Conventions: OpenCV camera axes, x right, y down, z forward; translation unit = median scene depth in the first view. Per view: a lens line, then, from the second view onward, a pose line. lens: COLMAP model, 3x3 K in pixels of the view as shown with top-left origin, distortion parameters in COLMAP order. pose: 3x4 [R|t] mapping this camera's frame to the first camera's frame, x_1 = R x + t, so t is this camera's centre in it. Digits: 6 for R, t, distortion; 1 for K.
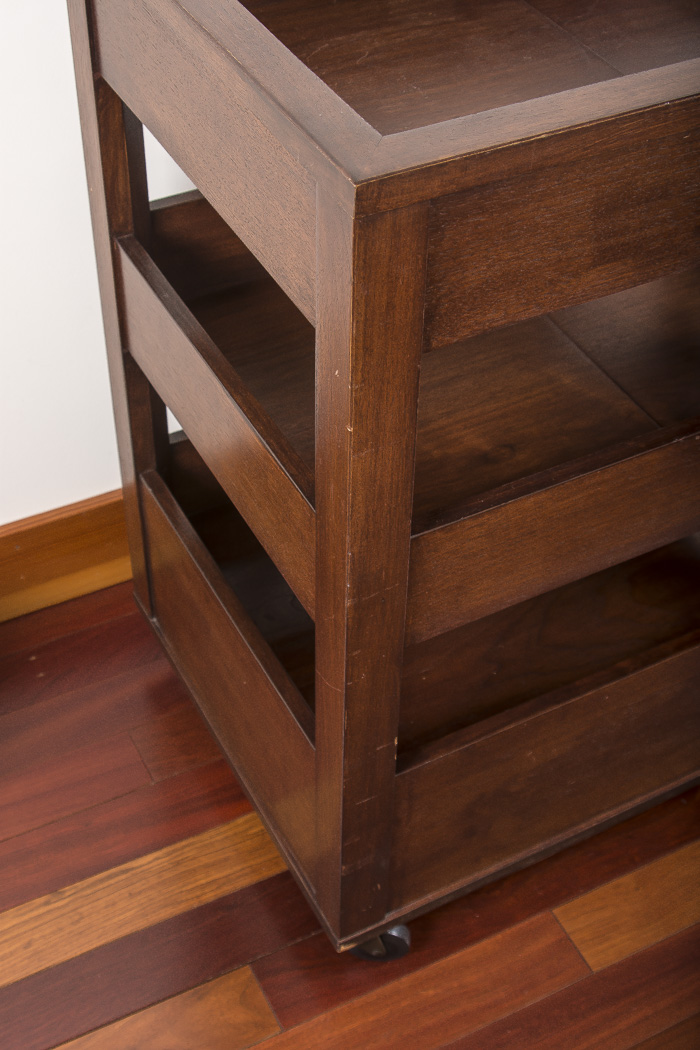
lens RADIAL K [[1507.6, 0, 350.0], [0, 1507.6, 525.0], [0, 0, 1]] dist [-0.112394, 0.109845]
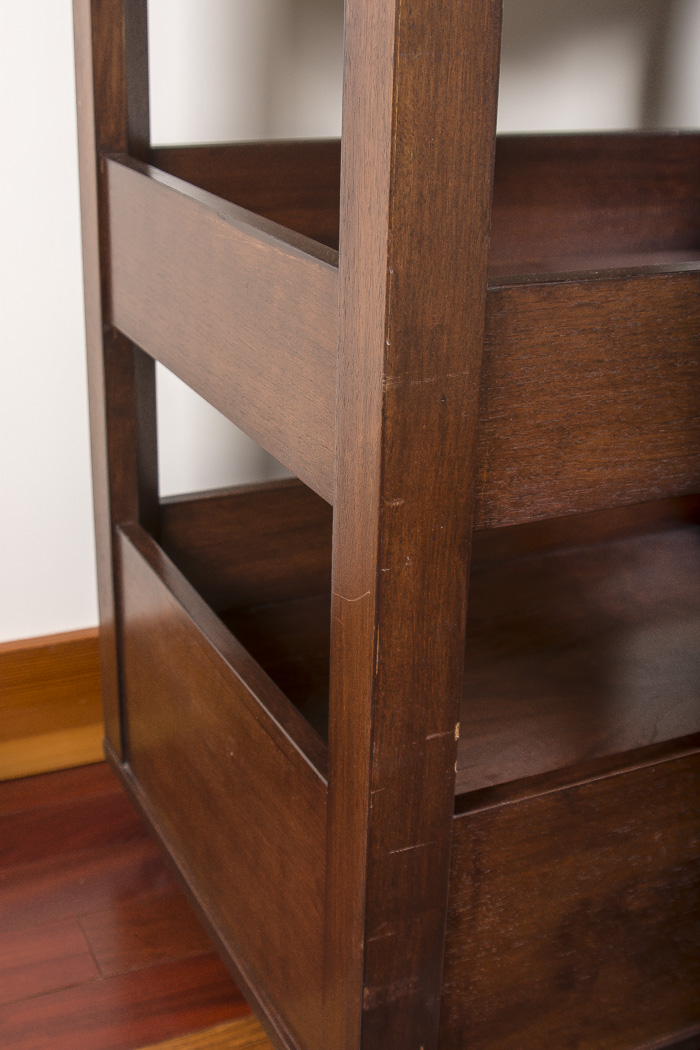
lens RADIAL K [[1404.6, 0, 350.0], [0, 1404.6, 525.0], [0, 0, 1]] dist [-0.121974, 0.021133]
pose [[0.999079, 0.024094, -0.035491, 0.004083], [-0.035374, 0.930769, -0.363894, 0.229301], [0.024267, 0.364814, 0.930764, 0.355744]]
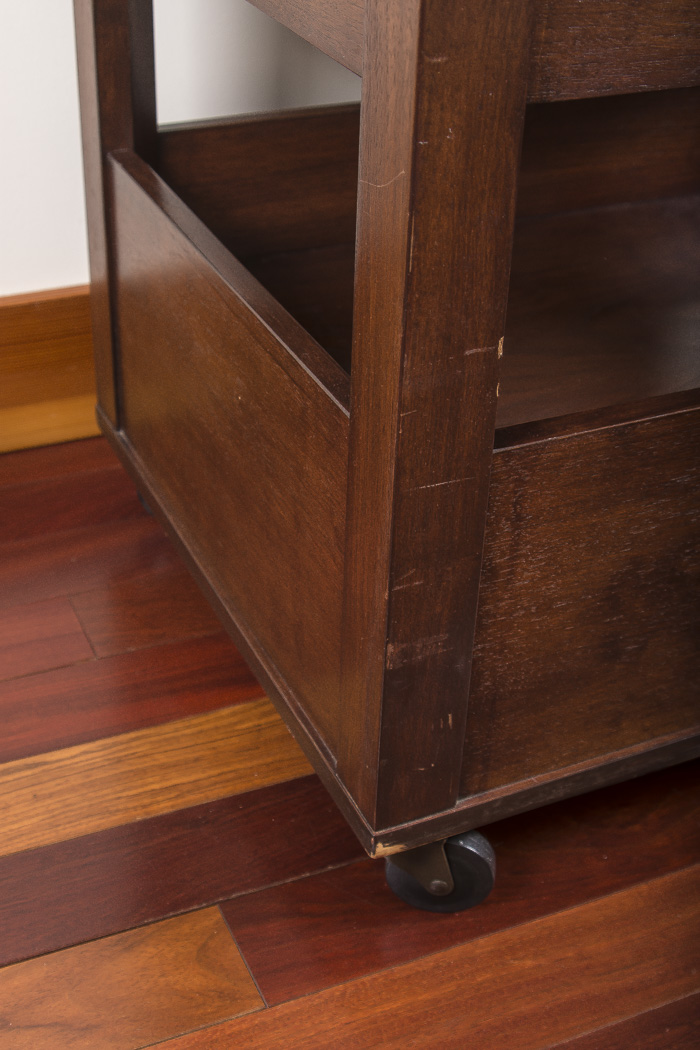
lens RADIAL K [[1507.6, 0, 350.0], [0, 1507.6, 525.0], [0, 0, 1]] dist [-0.112394, 0.109845]
pose [[0.998319, 0.043631, -0.038155, 0.000087], [-0.050004, 0.981216, -0.186321, 0.256465], [0.029309, 0.187915, 0.981748, 0.398914]]
